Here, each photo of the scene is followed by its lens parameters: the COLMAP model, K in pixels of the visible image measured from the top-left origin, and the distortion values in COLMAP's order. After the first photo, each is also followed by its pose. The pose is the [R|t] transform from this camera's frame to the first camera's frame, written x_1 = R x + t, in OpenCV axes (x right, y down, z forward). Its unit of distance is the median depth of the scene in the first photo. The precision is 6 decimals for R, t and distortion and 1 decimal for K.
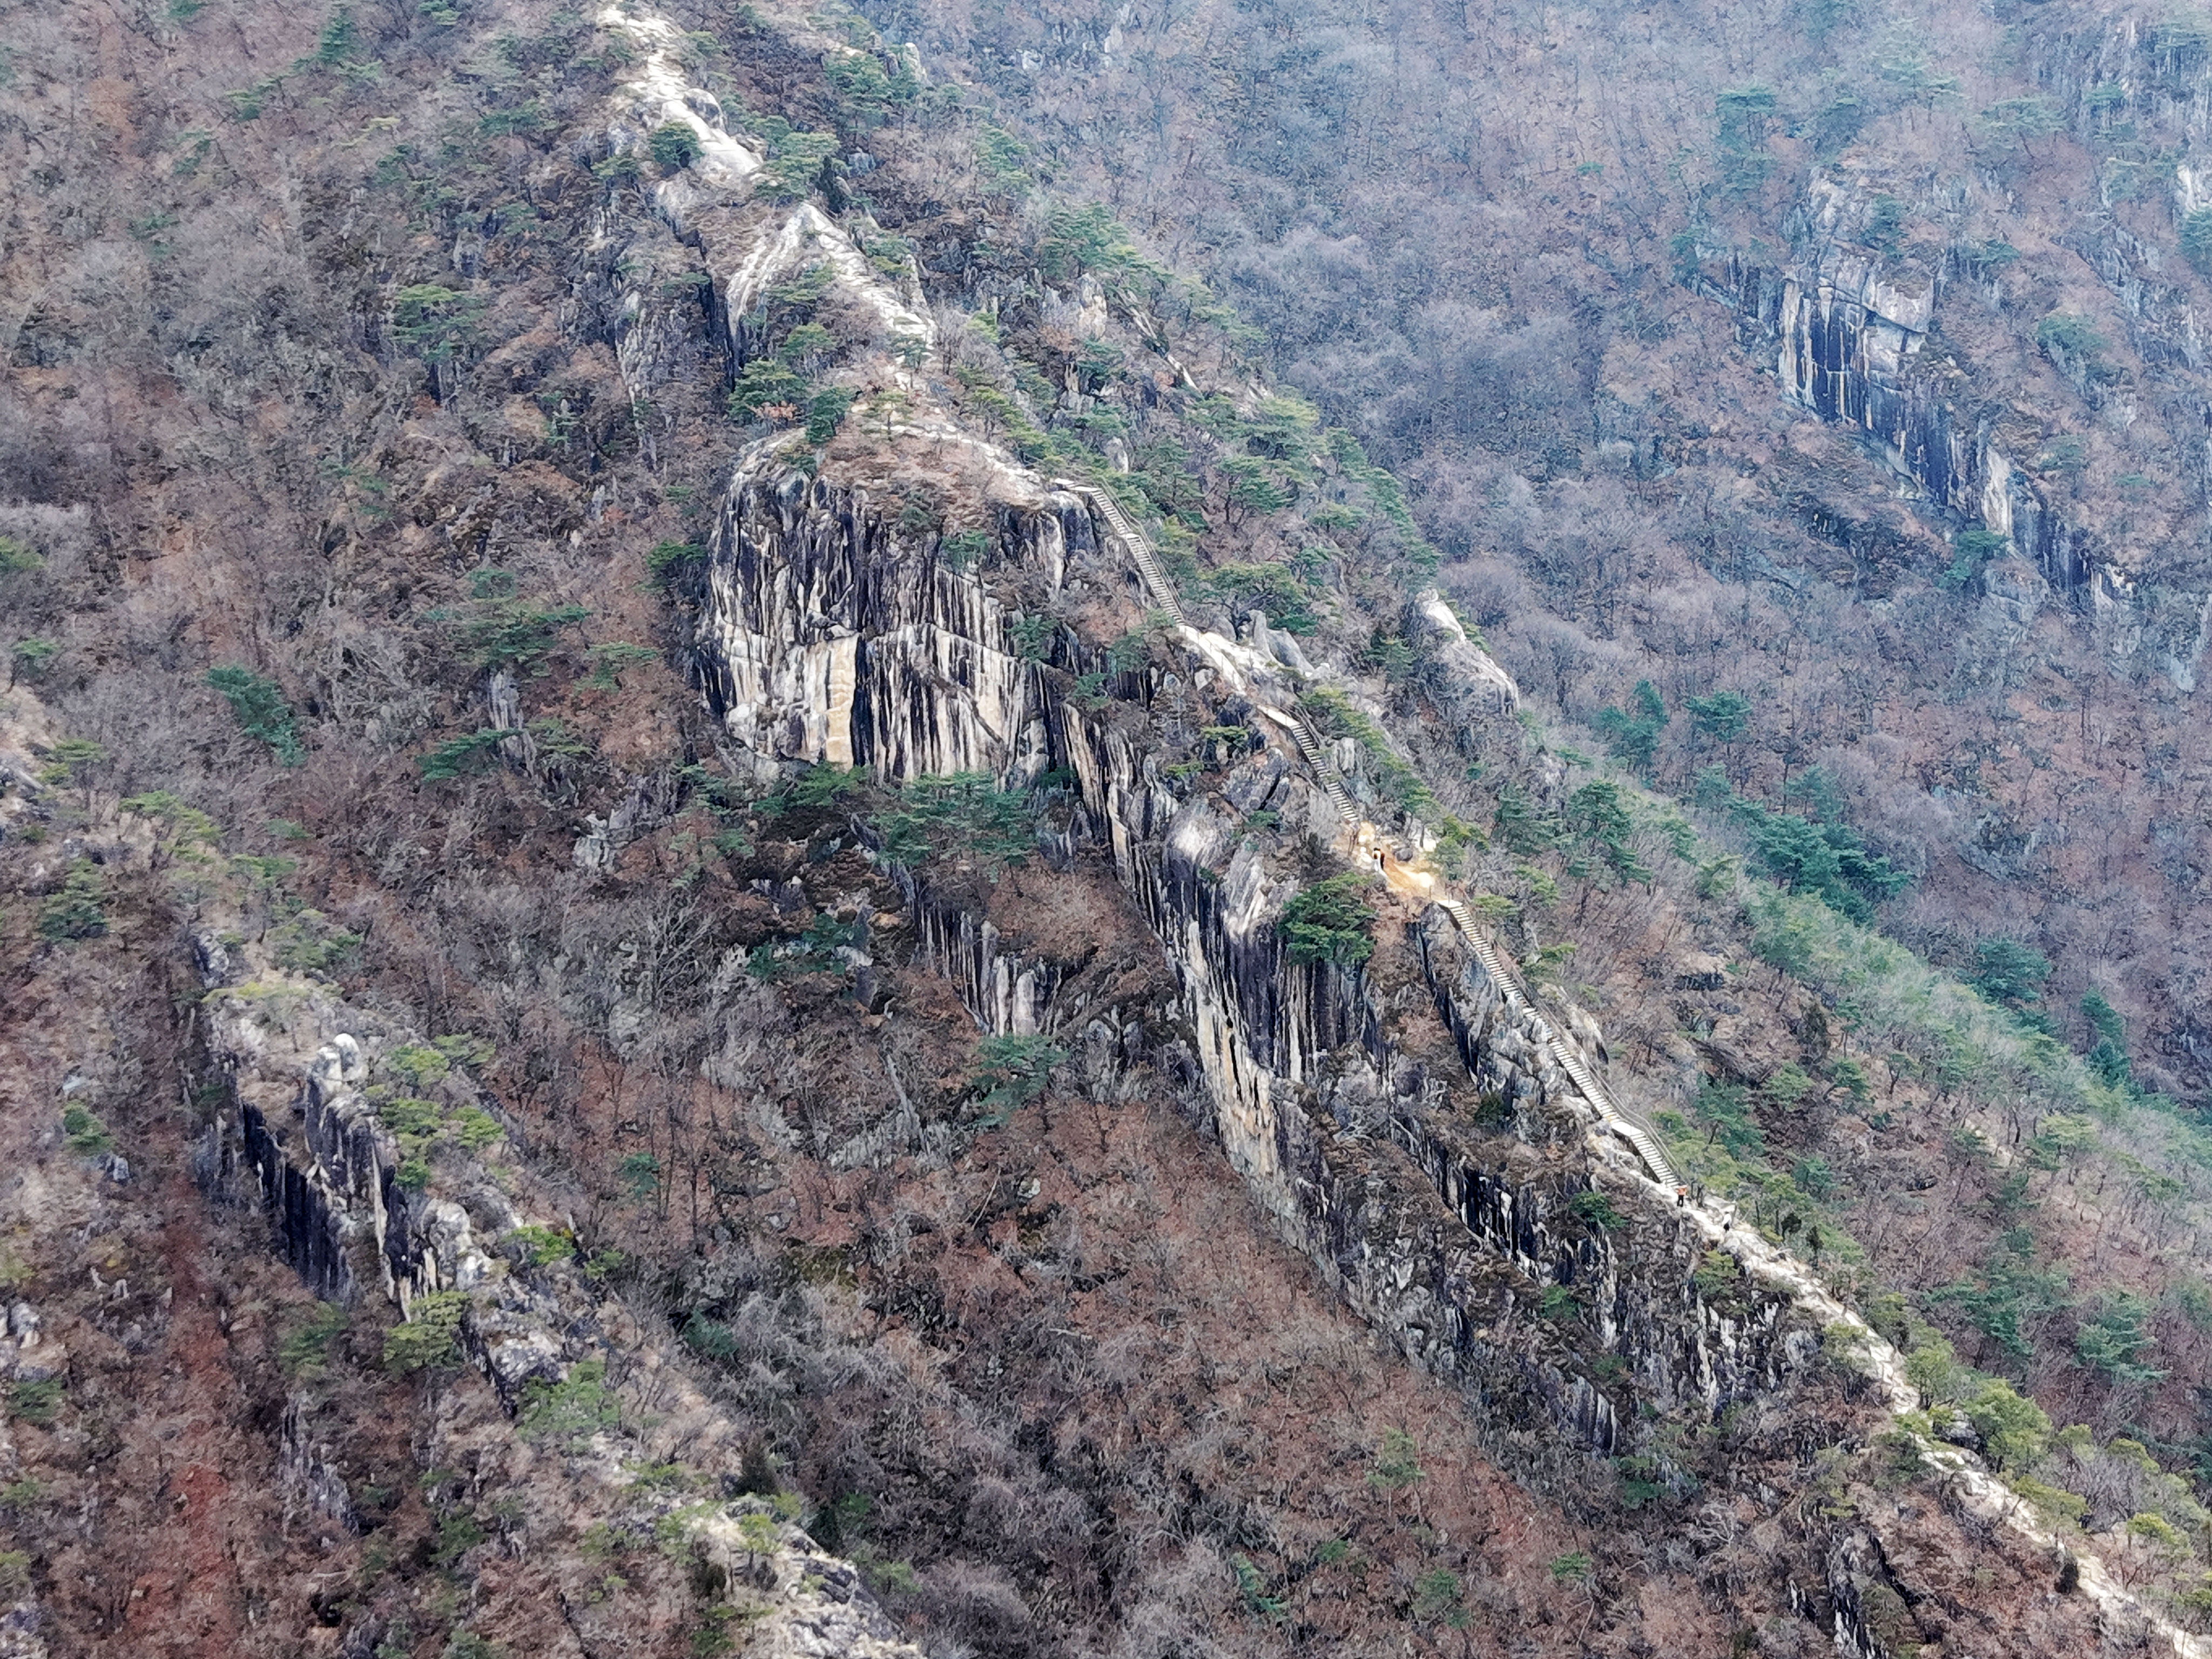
lens RADIAL K [[4387.7, 0, 1117.8], [0, 4387.7, 840.2], [0, 0, 1]] dist [0.296878, -1.567826]
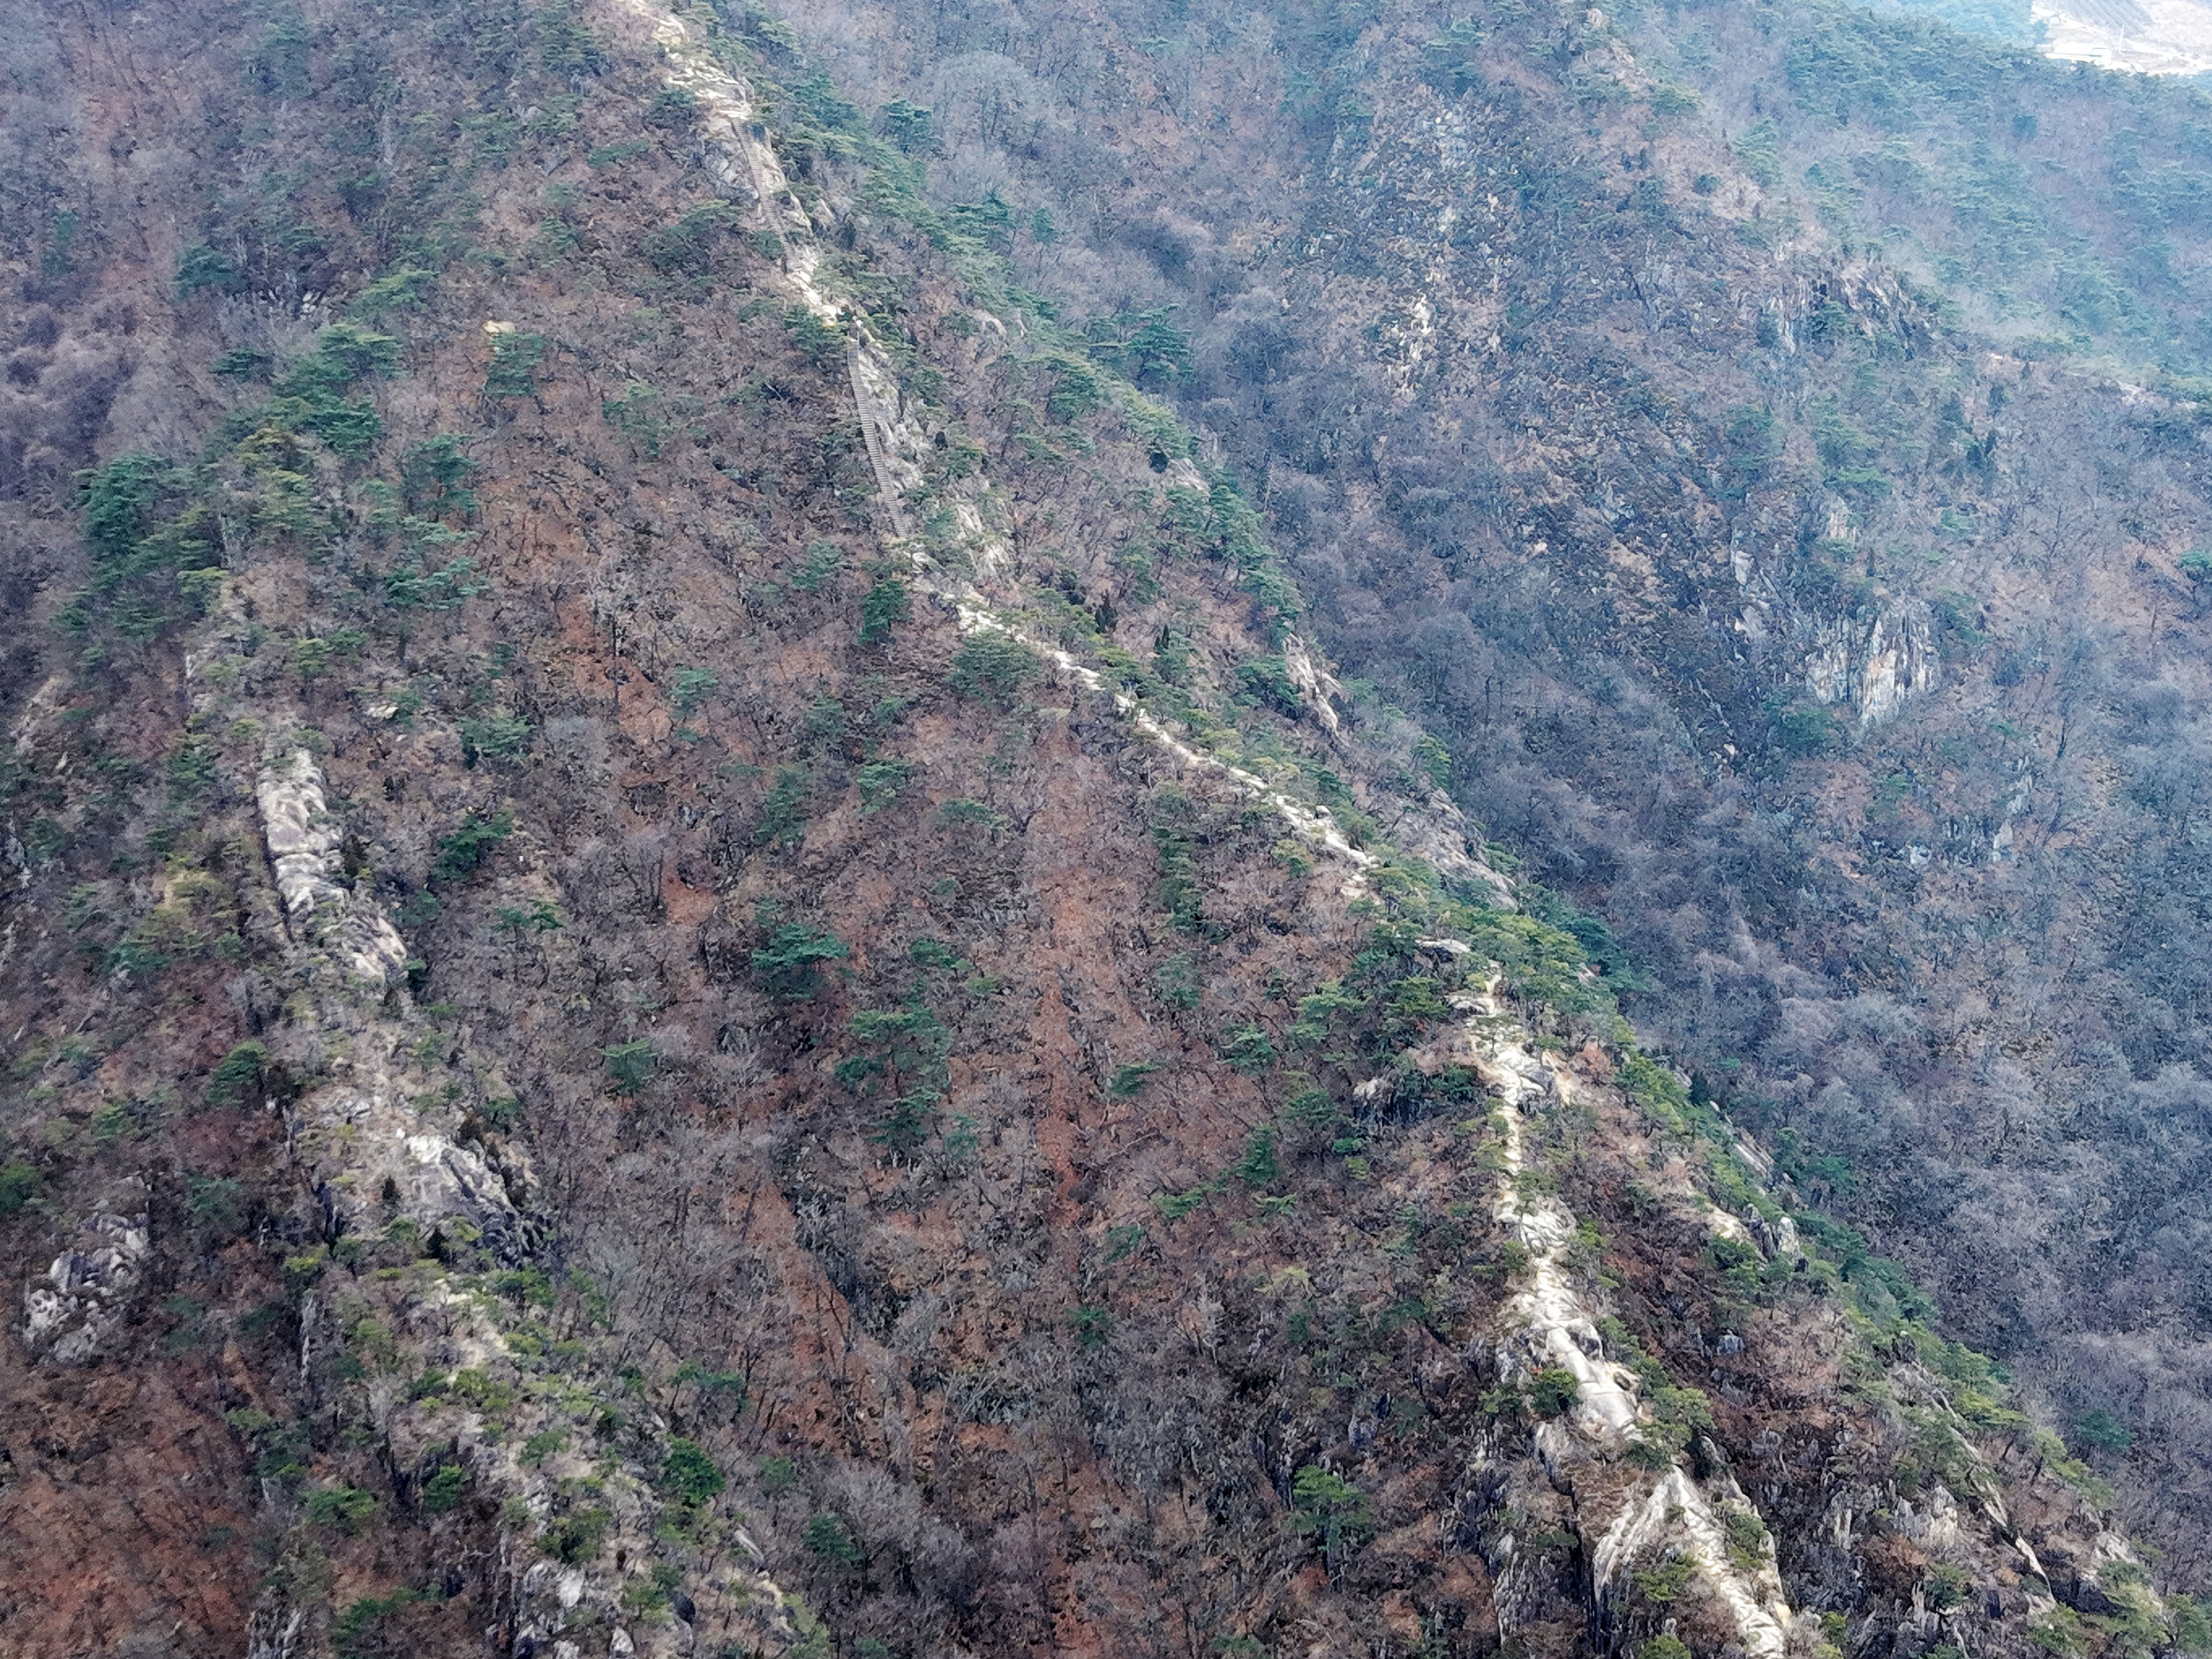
lens RADIAL K [[4387.7, 0, 1117.8], [0, 4387.7, 840.2], [0, 0, 1]] dist [0.296878, -1.567826]
pose [[0.978575, 0.067357, -0.194561, -0.003727], [-0.067968, 0.997681, 0.003539, -0.312752], [0.194349, 0.009760, 0.980884, -0.093846]]
